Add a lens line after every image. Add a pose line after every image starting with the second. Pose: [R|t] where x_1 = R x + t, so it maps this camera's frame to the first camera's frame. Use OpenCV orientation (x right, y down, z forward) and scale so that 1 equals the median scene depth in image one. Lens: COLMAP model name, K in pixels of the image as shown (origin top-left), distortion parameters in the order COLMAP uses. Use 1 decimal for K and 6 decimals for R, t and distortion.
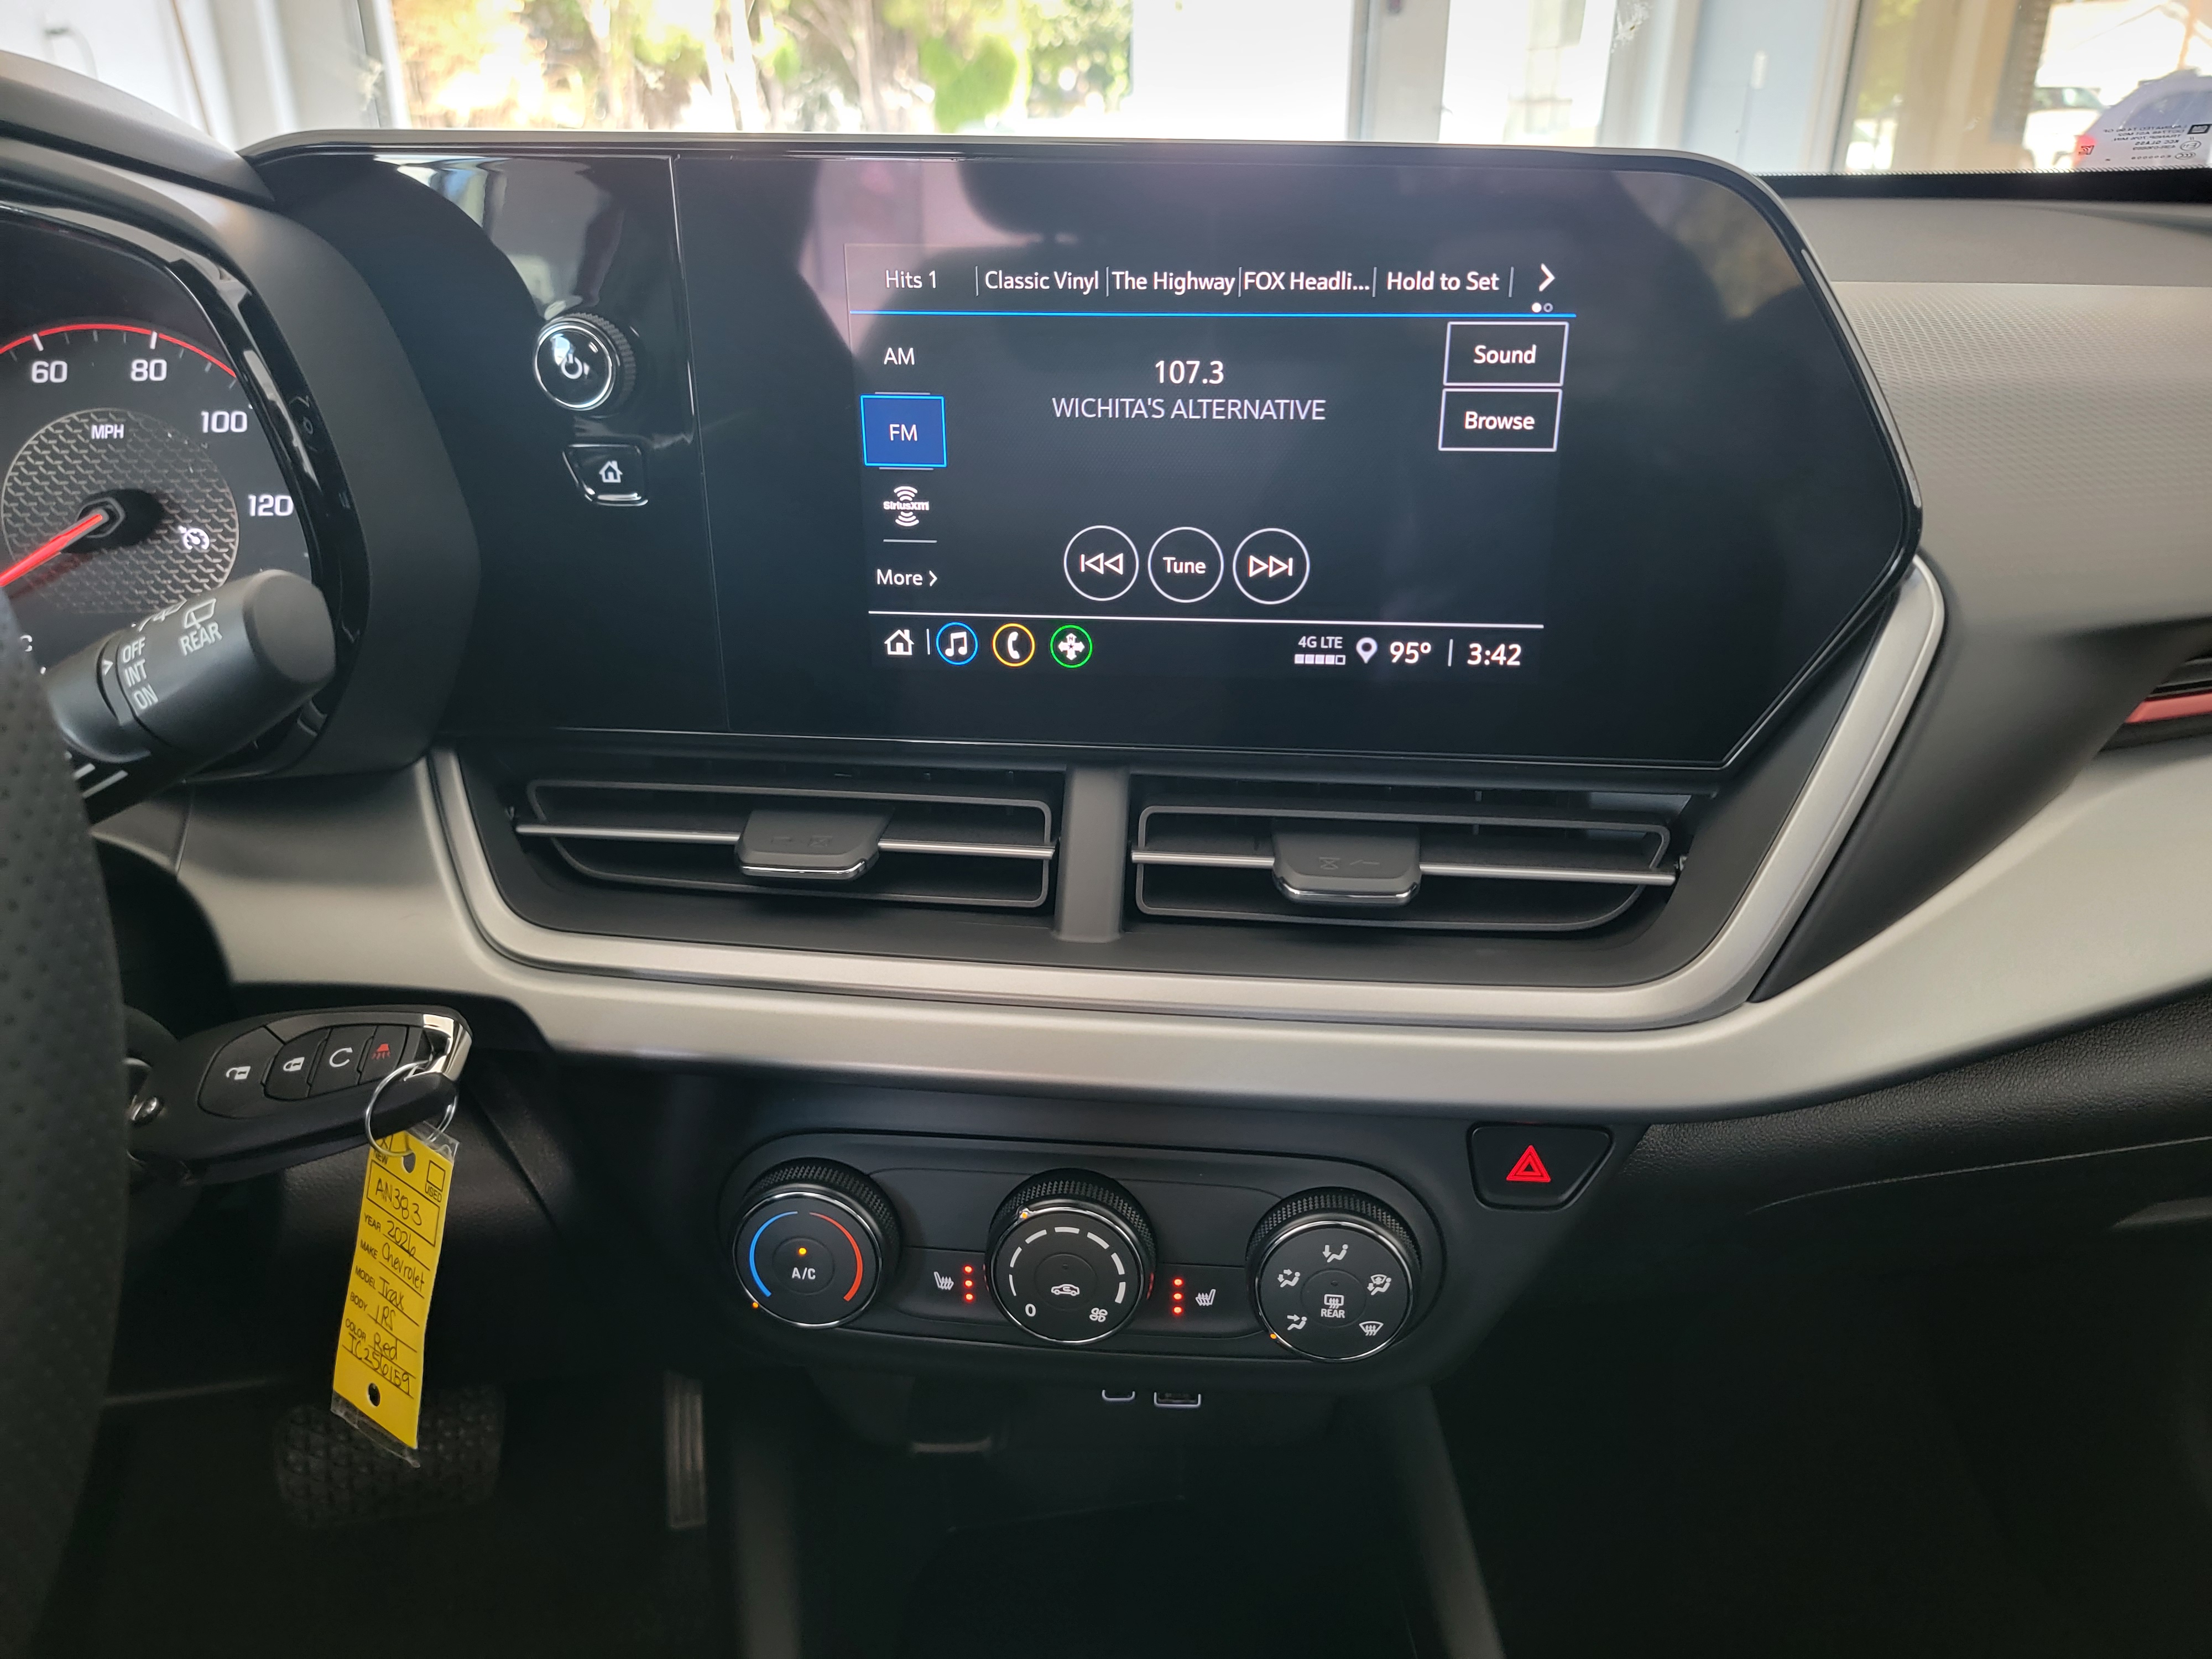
lens RADIAL K [[1578.0, 0, 1122.3], [0, 1578.0, 829.8], [0, 0, 1]] dist [0.094934, -0.137258]
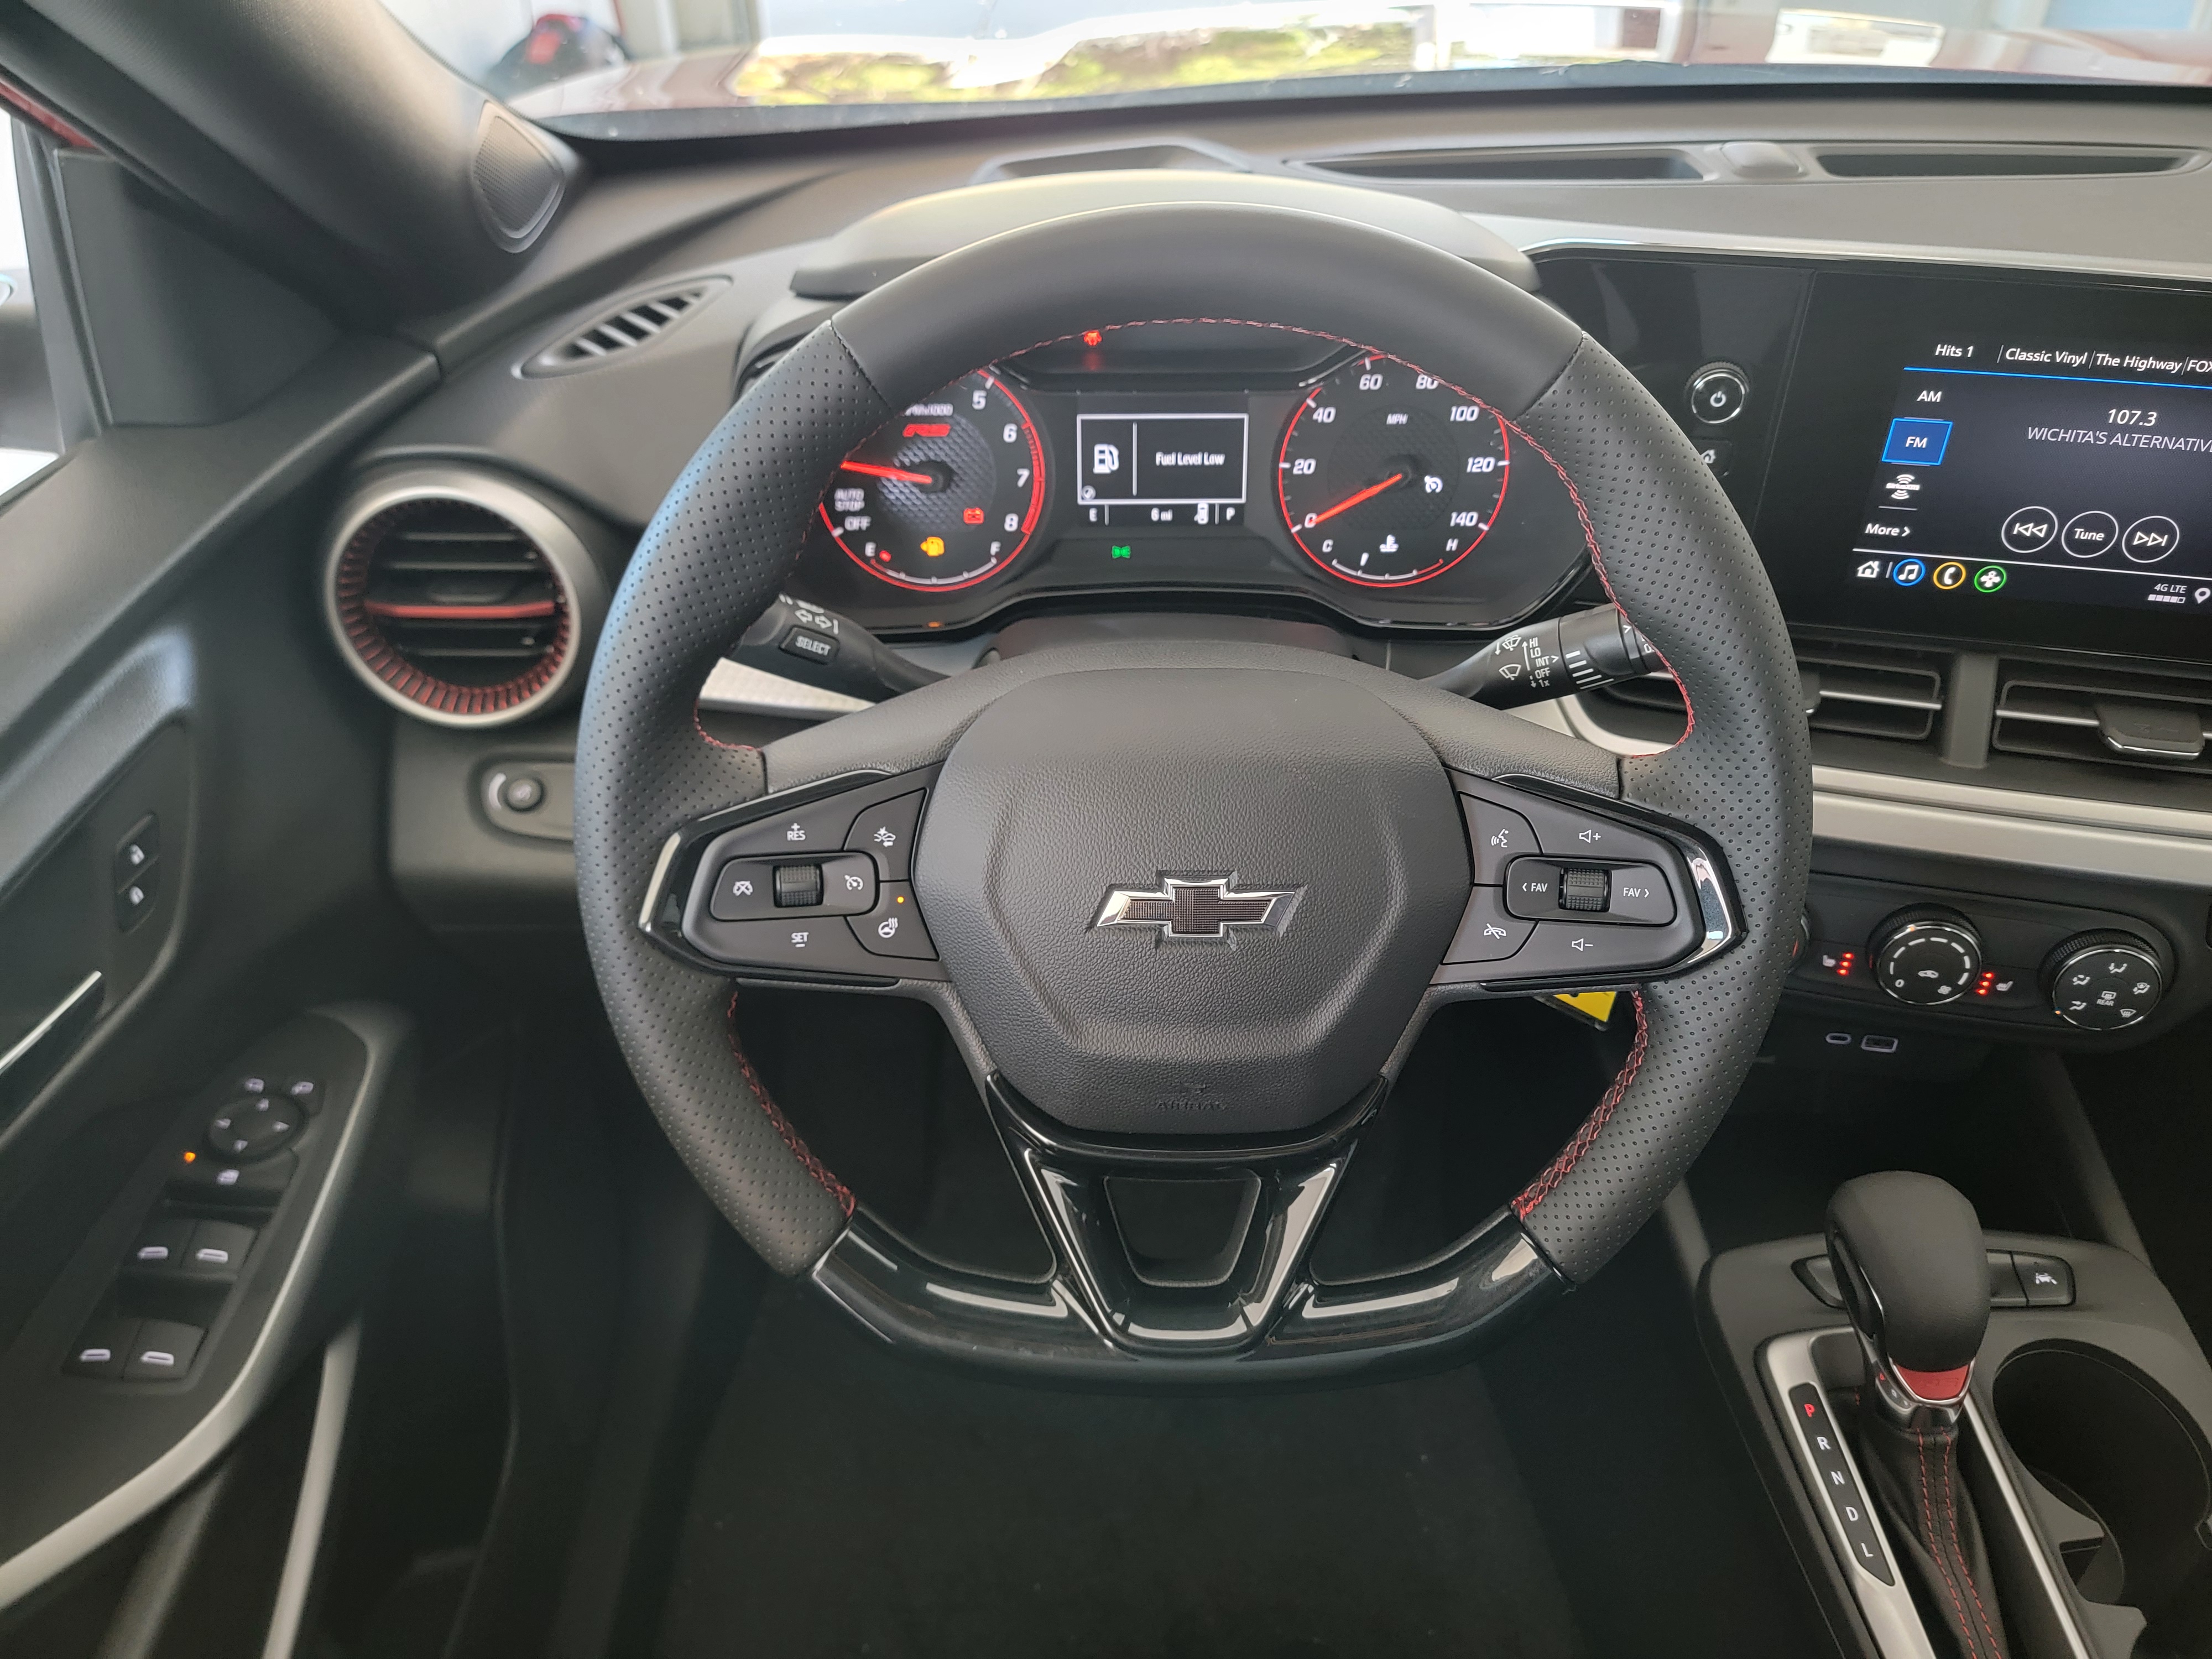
lens RADIAL K [[1572.1, 0, 1110.7], [0, 1572.1, 832.1], [0, 0, 1]] dist [0.072437, -0.071410]
pose [[0.989119, 0.080467, -0.123158, -0.686448], [-0.053550, 0.976655, 0.208034, -0.156049], [0.137022, -0.199176, 0.970337, -0.703970]]
